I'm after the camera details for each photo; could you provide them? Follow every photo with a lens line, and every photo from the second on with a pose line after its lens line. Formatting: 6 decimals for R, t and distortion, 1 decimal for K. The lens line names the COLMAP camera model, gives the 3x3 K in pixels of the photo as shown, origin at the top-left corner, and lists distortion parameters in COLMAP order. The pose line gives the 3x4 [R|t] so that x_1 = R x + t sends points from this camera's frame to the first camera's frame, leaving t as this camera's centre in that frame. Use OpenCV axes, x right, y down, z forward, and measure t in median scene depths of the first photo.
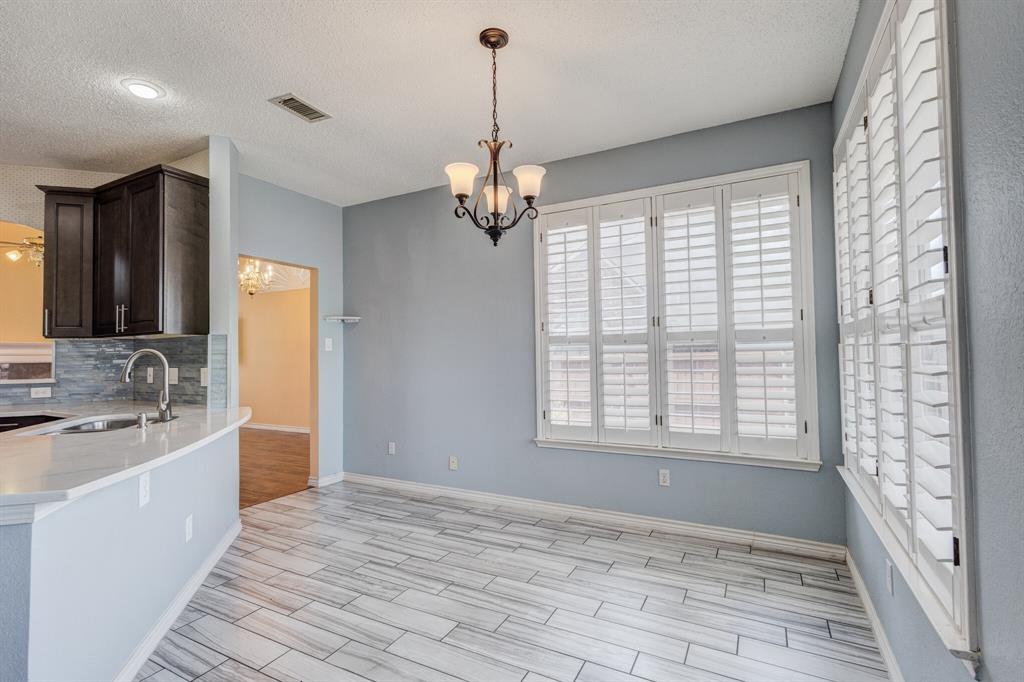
lens RADIAL K [[475.8, 0, 512.0], [0, 475.8, 341.0], [0, 0, 1]] dist [-0.000197, -0.000881]
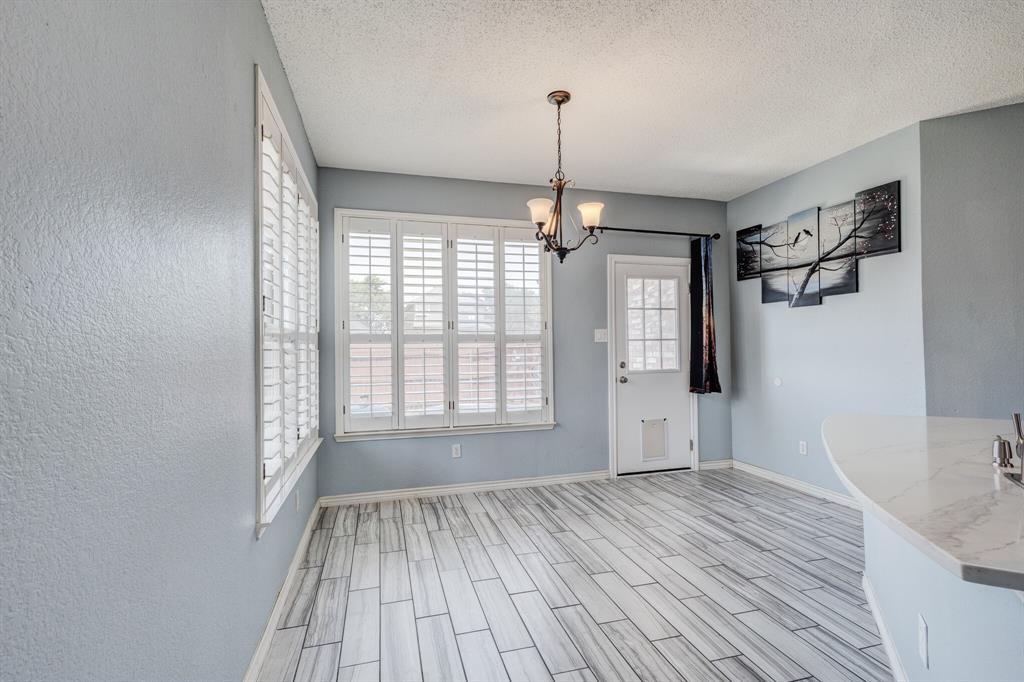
lens RADIAL K [[475.8, 0, 512.0], [0, 475.8, 341.0], [0, 0, 1]] dist [-0.000197, -0.000881]
pose [[-0.693024, 0.032197, 0.720195, -0.581339], [0.006485, 0.999240, -0.038431, 0.037779], [-0.720885, -0.021963, -0.692706, 1.350884]]
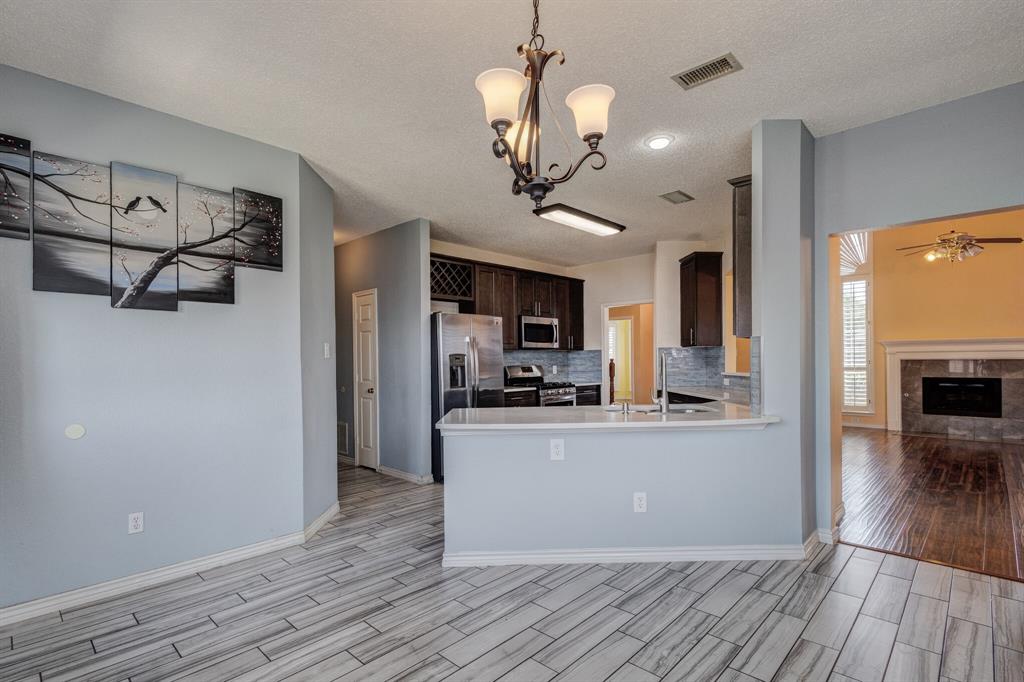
lens RADIAL K [[486.6, 0, 514.8], [0, 486.6, 360.6], [0, 0, 1]] dist [0.002884, 0.000205]
pose [[-0.261105, 0.019619, -0.965111, 0.447219], [0.035503, 0.999312, 0.010709, 0.008050], [0.964657, -0.031469, -0.261621, 0.785971]]
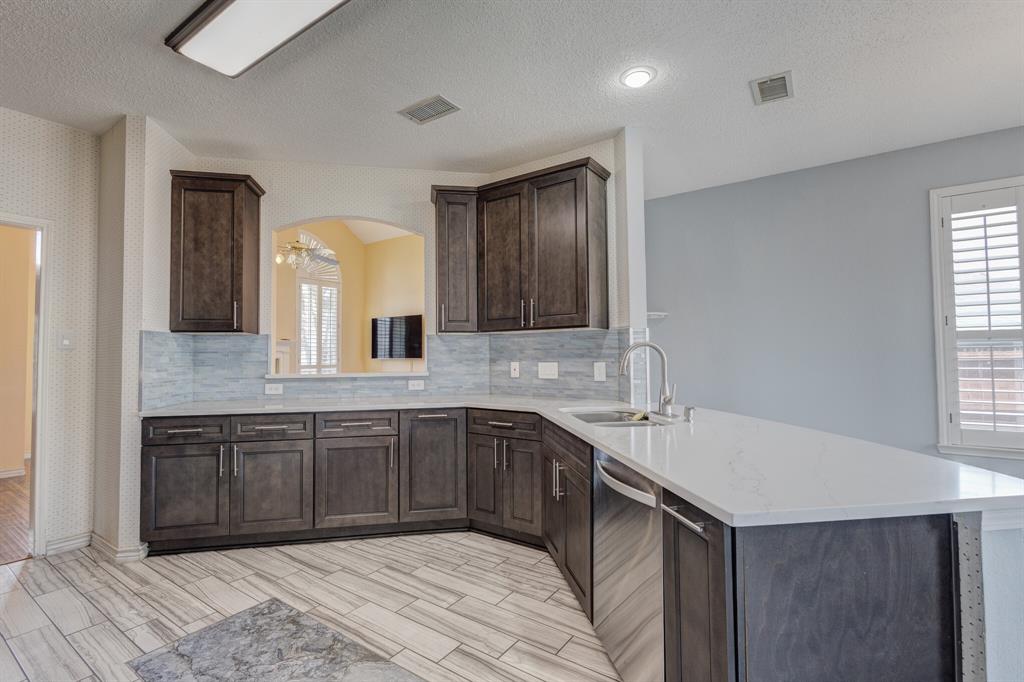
lens RADIAL K [[475.8, 0, 512.0], [0, 475.8, 341.0], [0, 0, 1]] dist [-0.000197, -0.000881]
pose [[0.990890, 0.002925, -0.134641, -0.742896], [-0.003571, 0.999983, -0.004555, 0.018419], [0.134625, 0.004994, 0.990884, -0.006733]]
